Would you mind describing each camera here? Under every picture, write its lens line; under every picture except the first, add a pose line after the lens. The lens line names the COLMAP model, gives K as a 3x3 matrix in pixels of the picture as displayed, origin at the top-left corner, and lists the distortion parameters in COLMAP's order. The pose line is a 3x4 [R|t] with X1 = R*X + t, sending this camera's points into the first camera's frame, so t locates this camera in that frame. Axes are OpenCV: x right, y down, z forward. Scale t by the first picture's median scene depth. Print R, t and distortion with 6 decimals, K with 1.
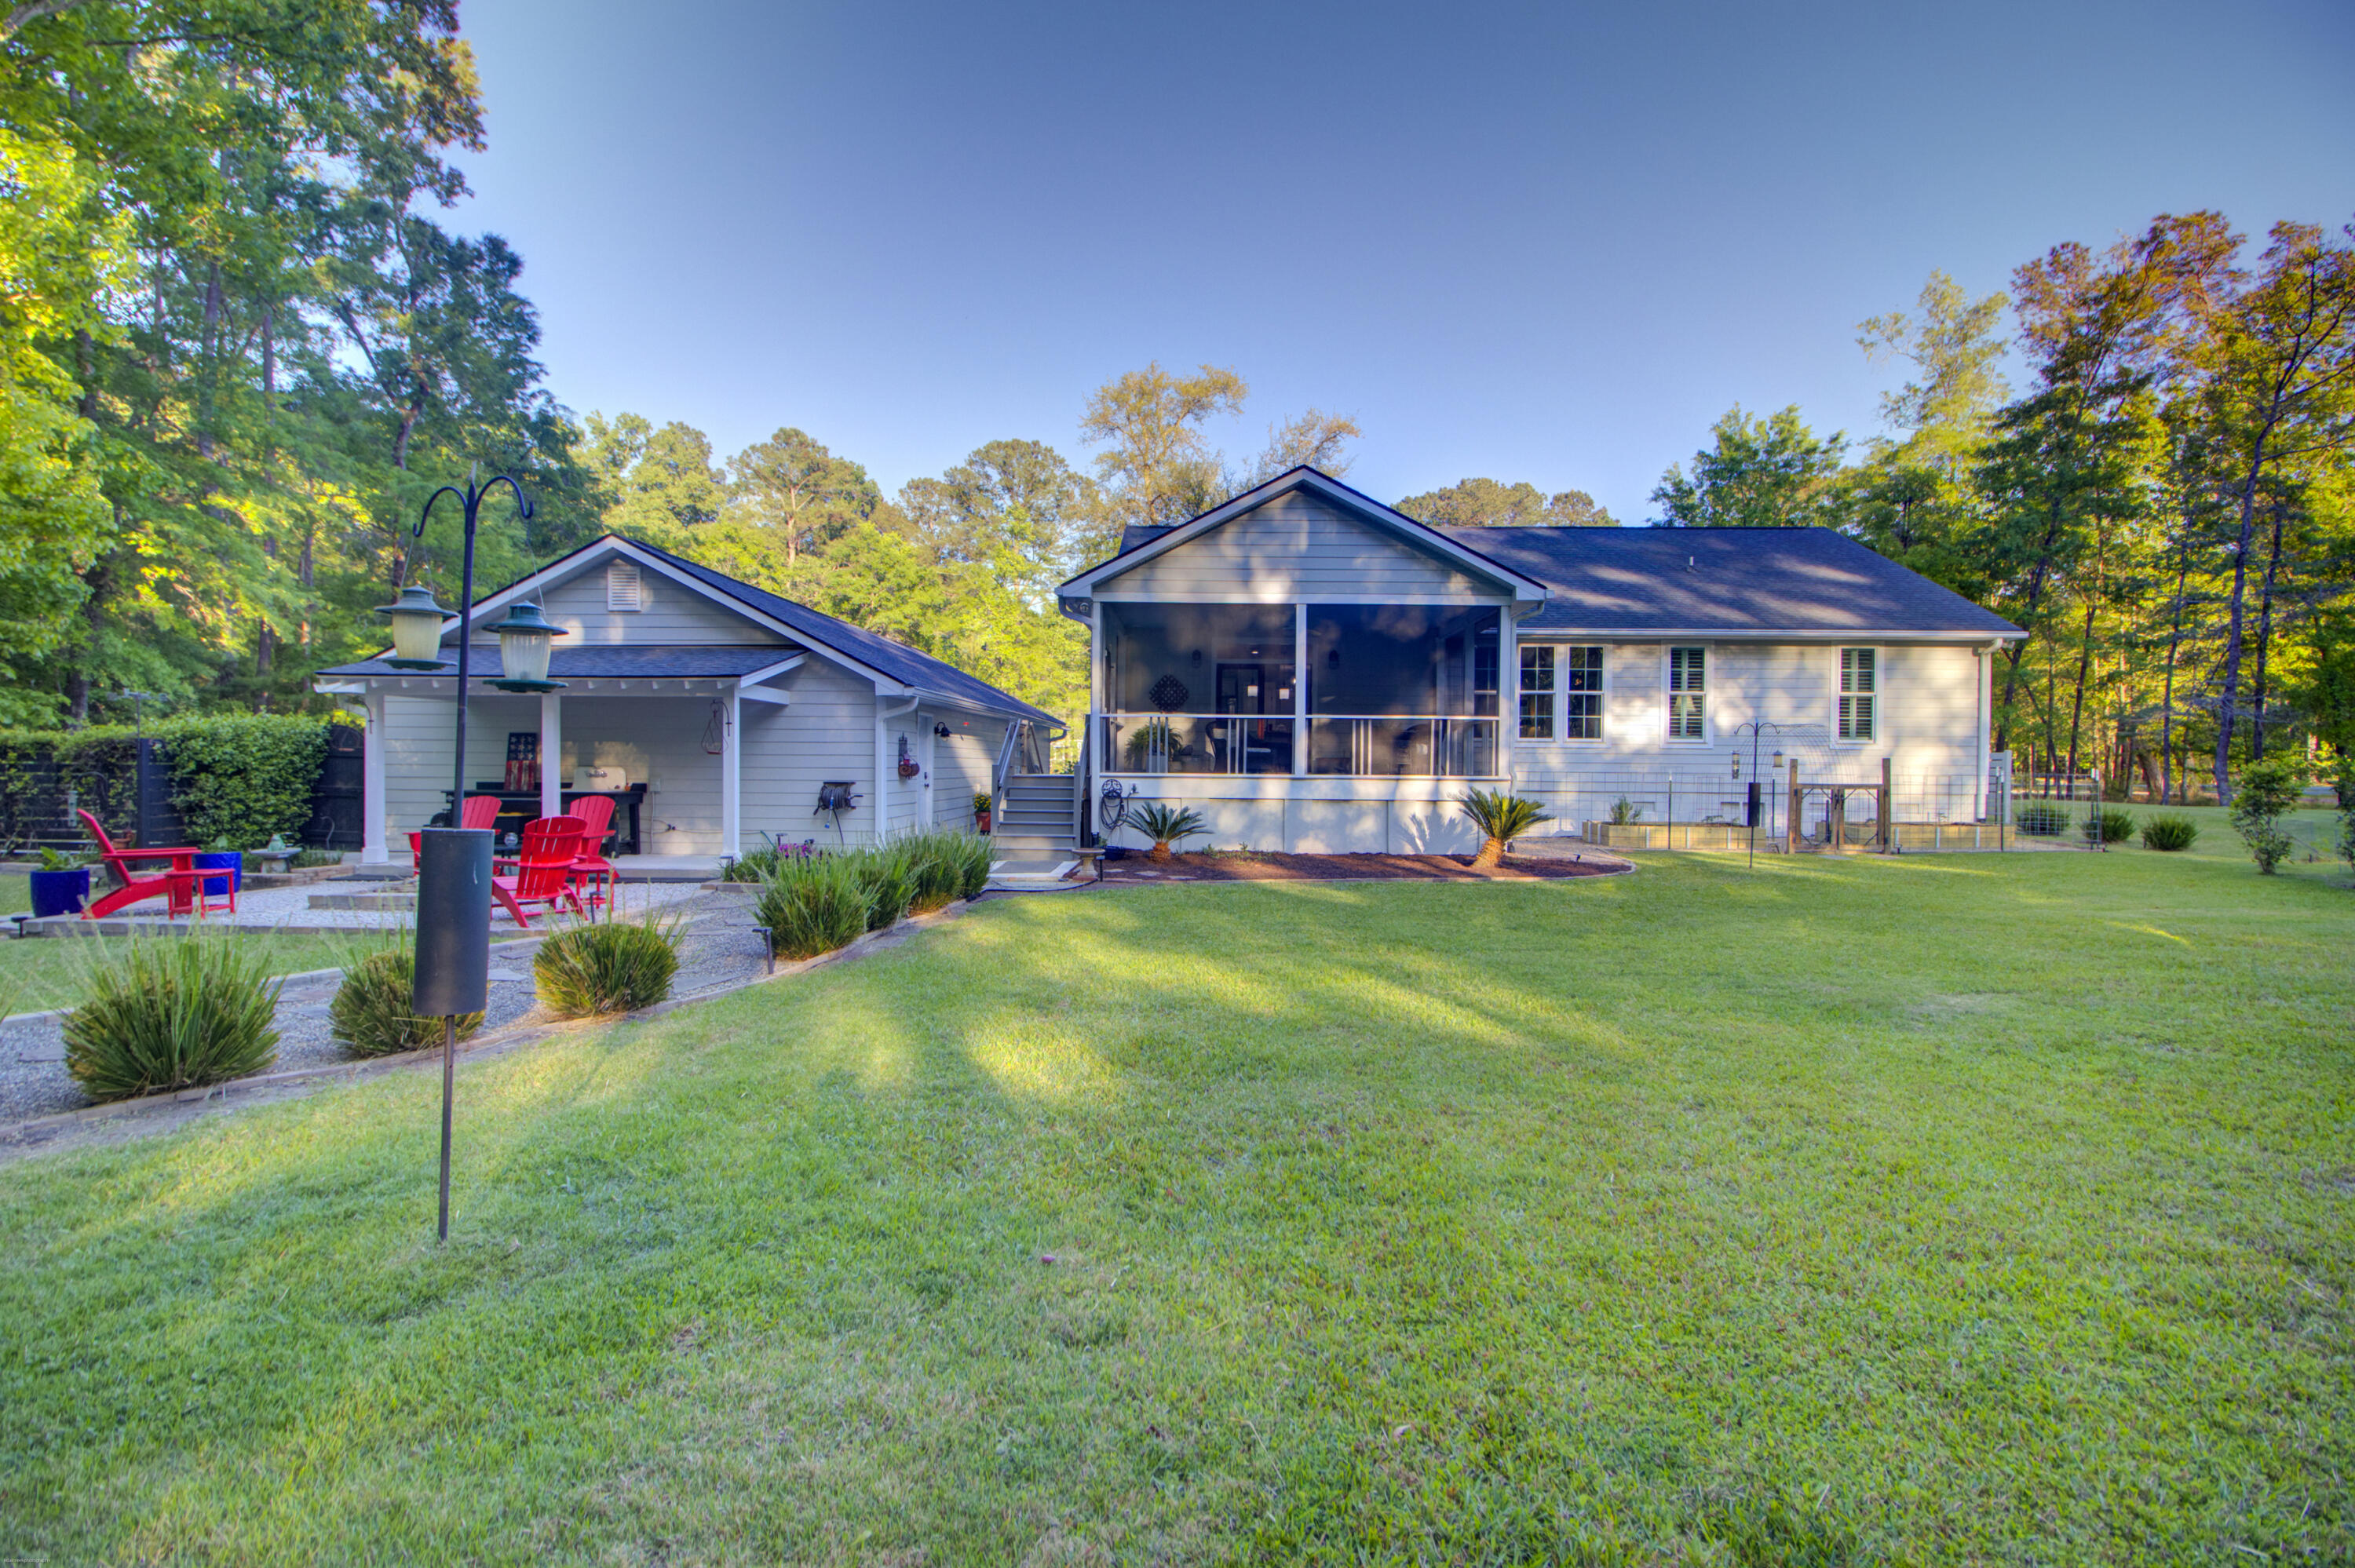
lens RADIAL K [[1088.6, 0, 1176.7], [0, 1088.6, 778.8], [0, 0, 1]] dist [-0.005751, -0.008429]
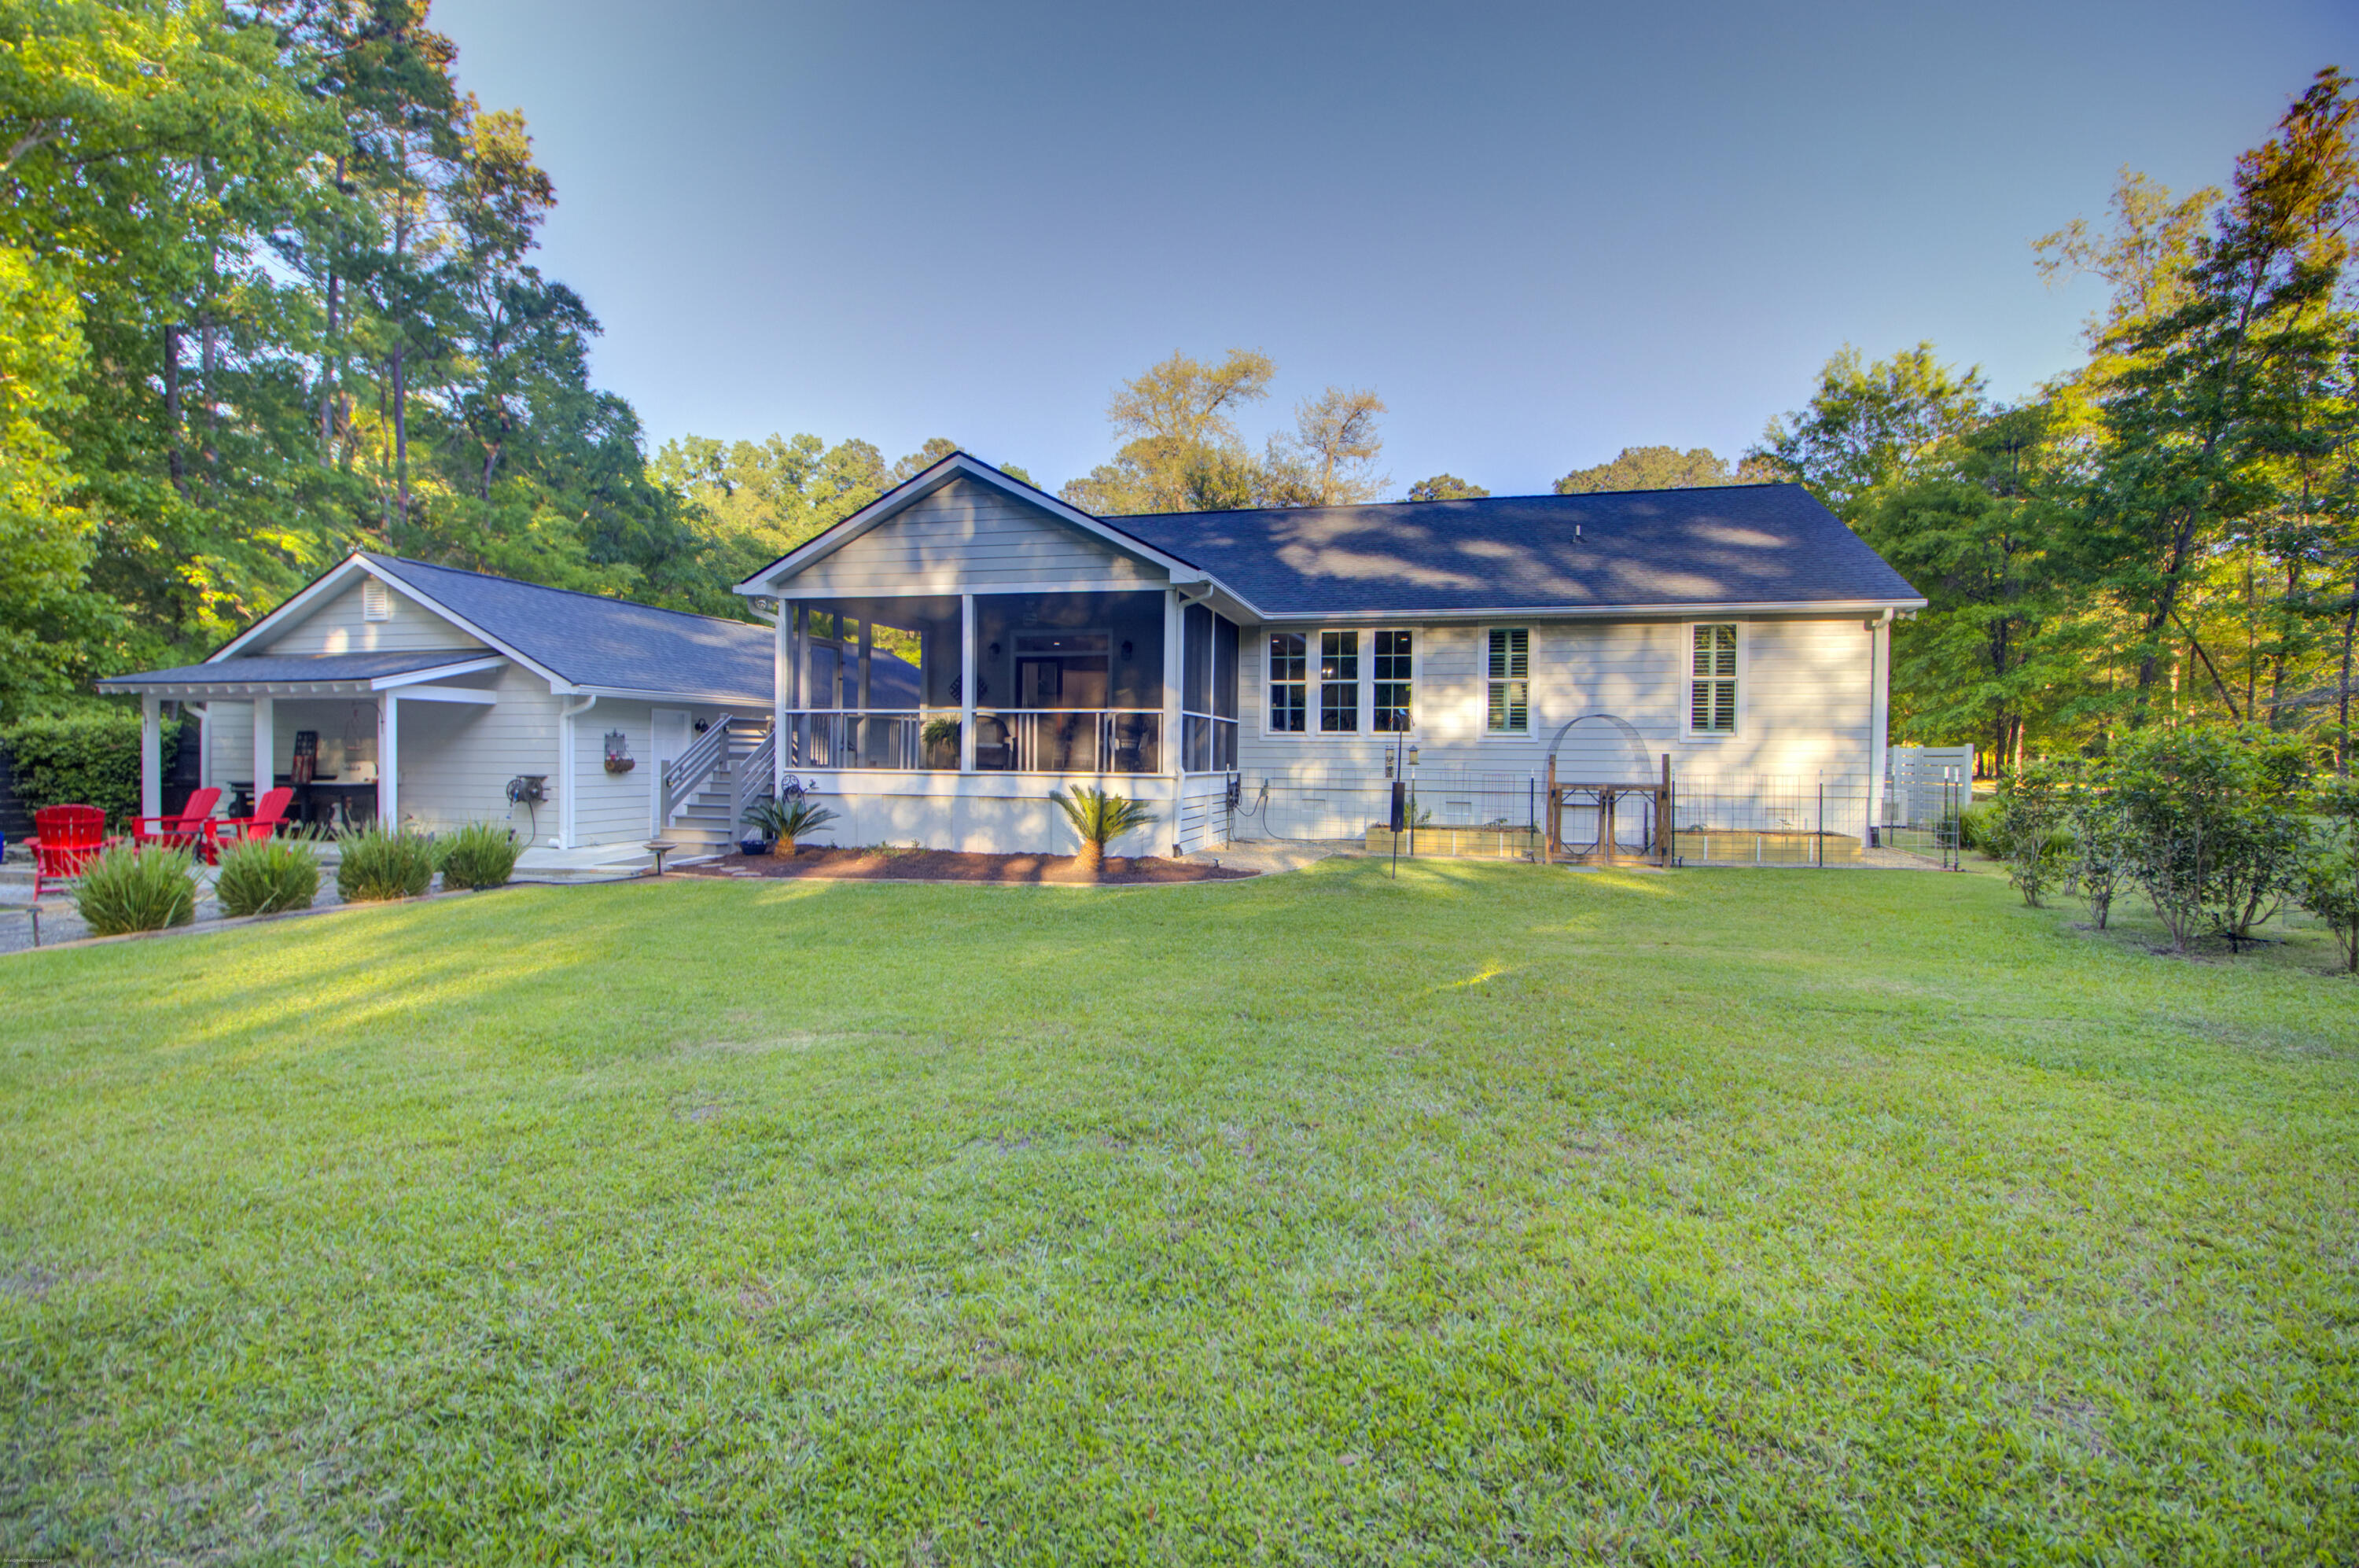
lens RADIAL K [[1090.6, 0, 1185.1], [0, 1090.6, 784.0], [0, 0, 1]] dist [-0.005751, -0.008429]
pose [[0.976628, 0.006293, -0.214845, 0.403182], [-0.004046, 0.999932, 0.010898, -0.002517], [0.214899, -0.009774, 0.976587, 0.071437]]
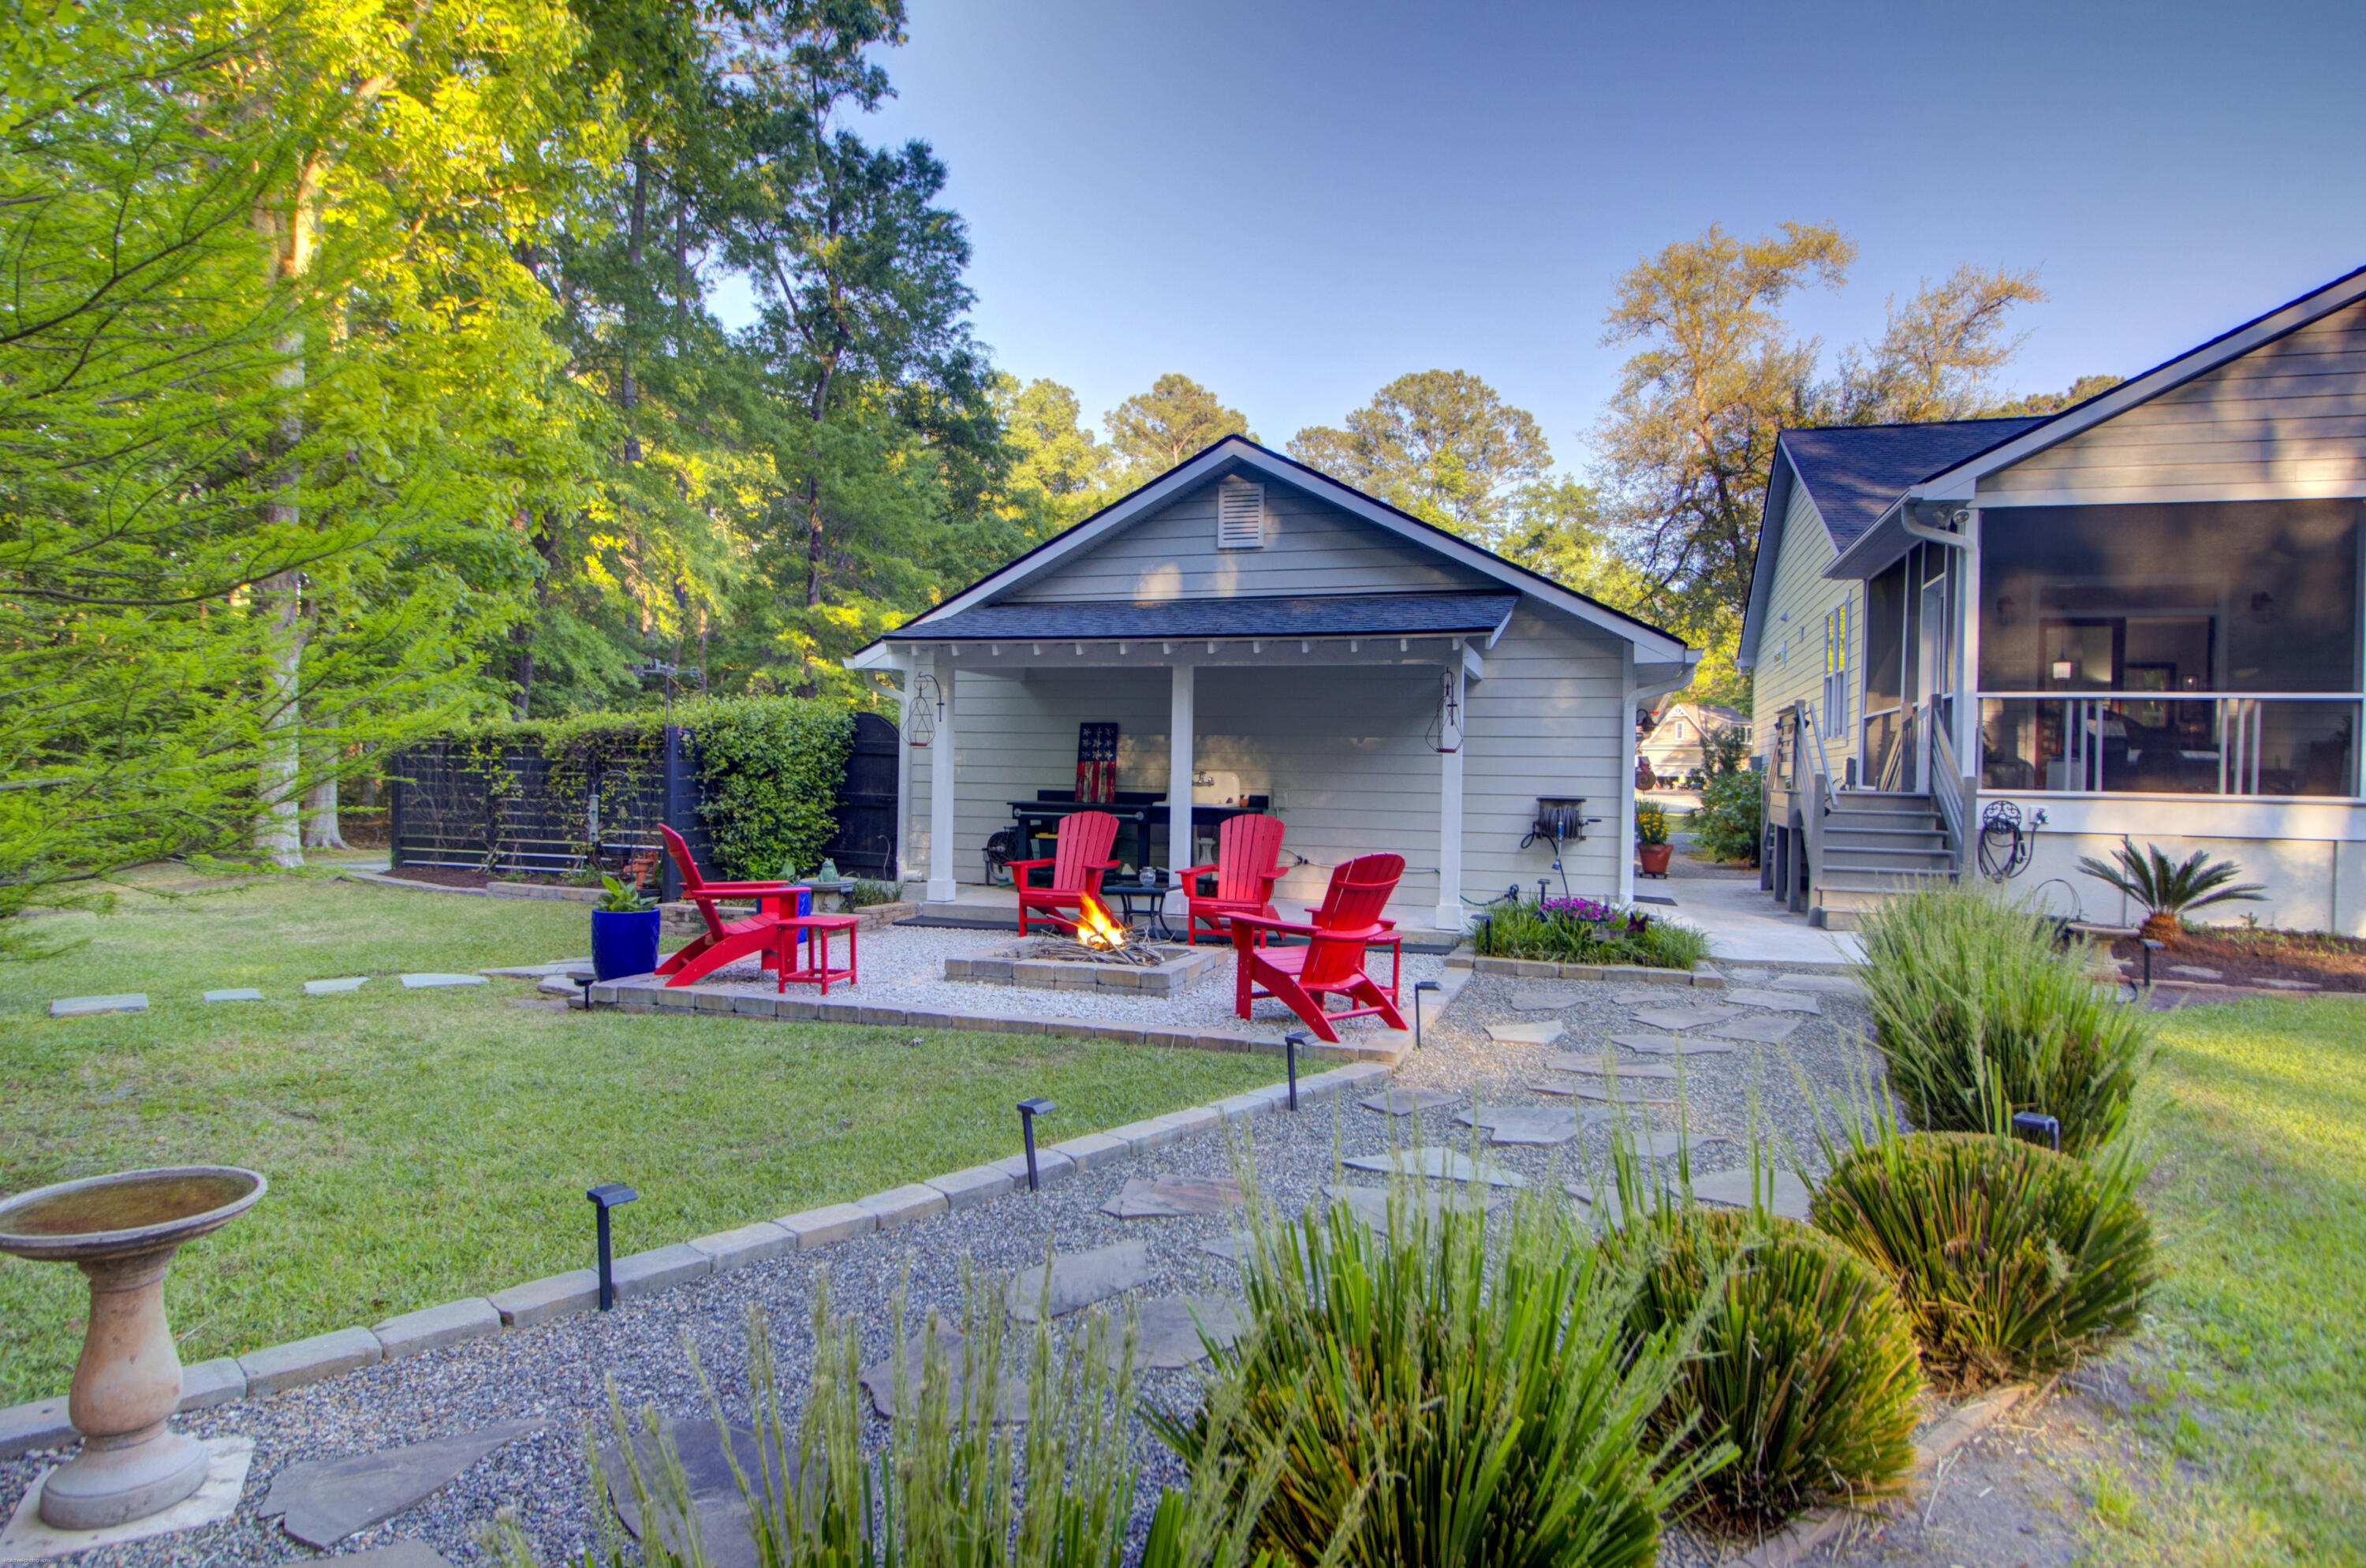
lens RADIAL K [[1291.5, 0, 1197.6], [0, 1291.5, 787.2], [0, 0, 1]] dist [0.005996, -0.004309]
pose [[0.962330, 0.013546, -0.271546, -0.230784], [-0.014444, 0.999895, -0.001311, 0.000348], [0.271500, 0.005184, 0.962425, 0.145471]]
